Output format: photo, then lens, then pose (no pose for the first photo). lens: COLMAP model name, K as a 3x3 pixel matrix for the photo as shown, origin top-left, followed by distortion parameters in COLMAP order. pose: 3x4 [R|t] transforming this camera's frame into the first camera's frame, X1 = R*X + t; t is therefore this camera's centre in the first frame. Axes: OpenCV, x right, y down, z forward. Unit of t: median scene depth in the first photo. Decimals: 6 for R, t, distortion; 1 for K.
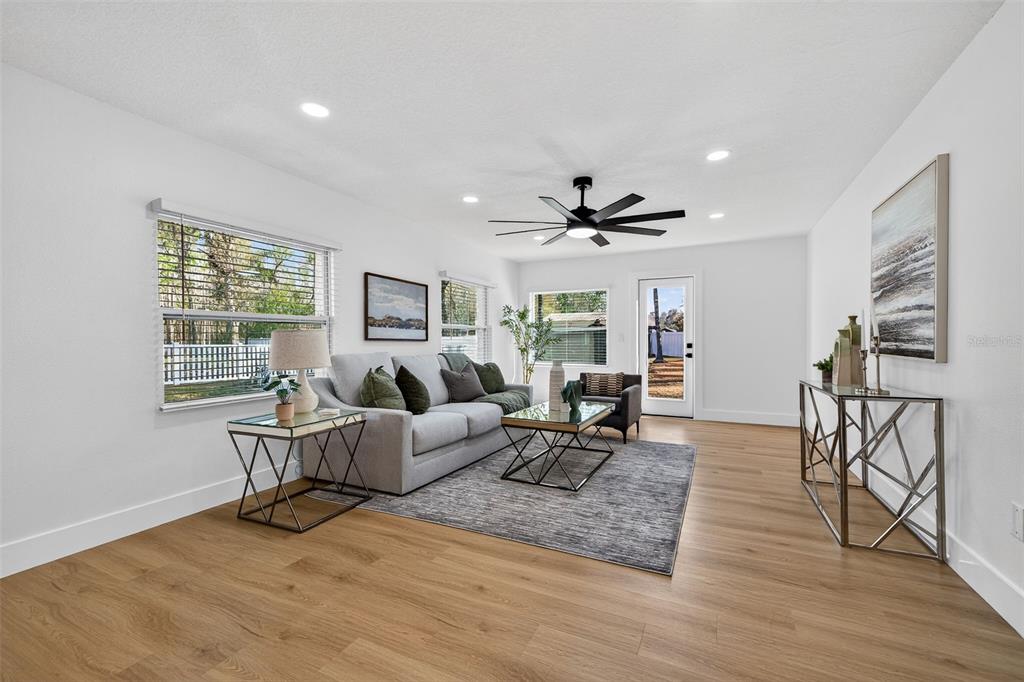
lens RADIAL K [[429.1, 0, 509.5], [0, 429.1, 338.9], [0, 0, 1]] dist [0.011313, -0.000655]
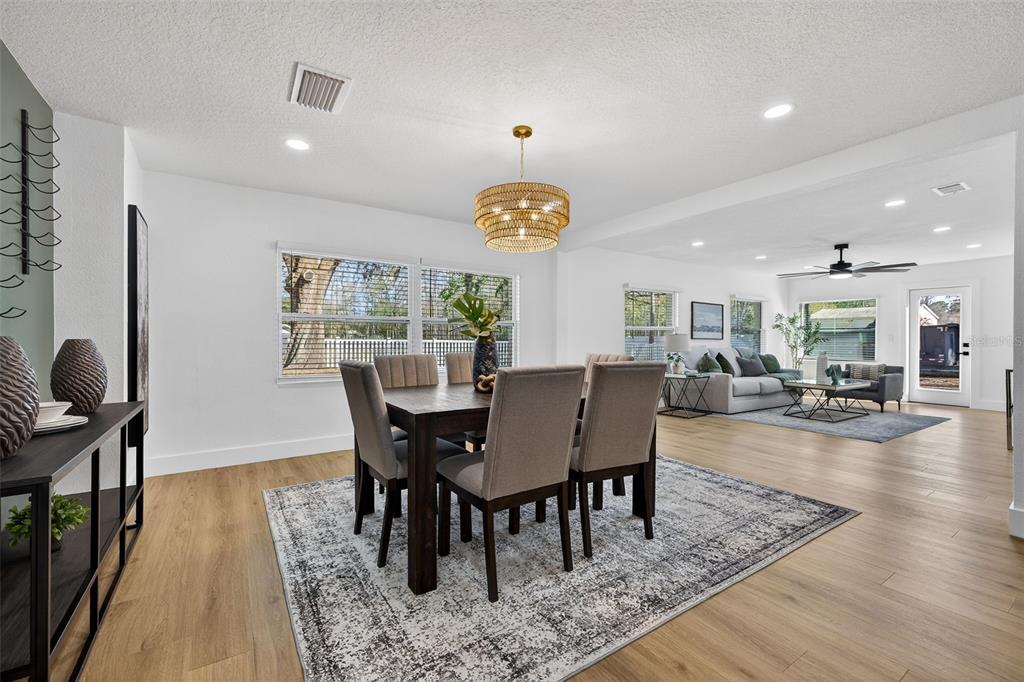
lens RADIAL K [[429.1, 0, 509.5], [0, 429.1, 338.9], [0, 0, 1]] dist [0.011313, -0.000655]
pose [[0.862398, 0.005942, -0.506195, -0.070722], [-0.003094, 0.999974, 0.006467, -0.006229], [0.506221, -0.004011, 0.862395, -0.849535]]
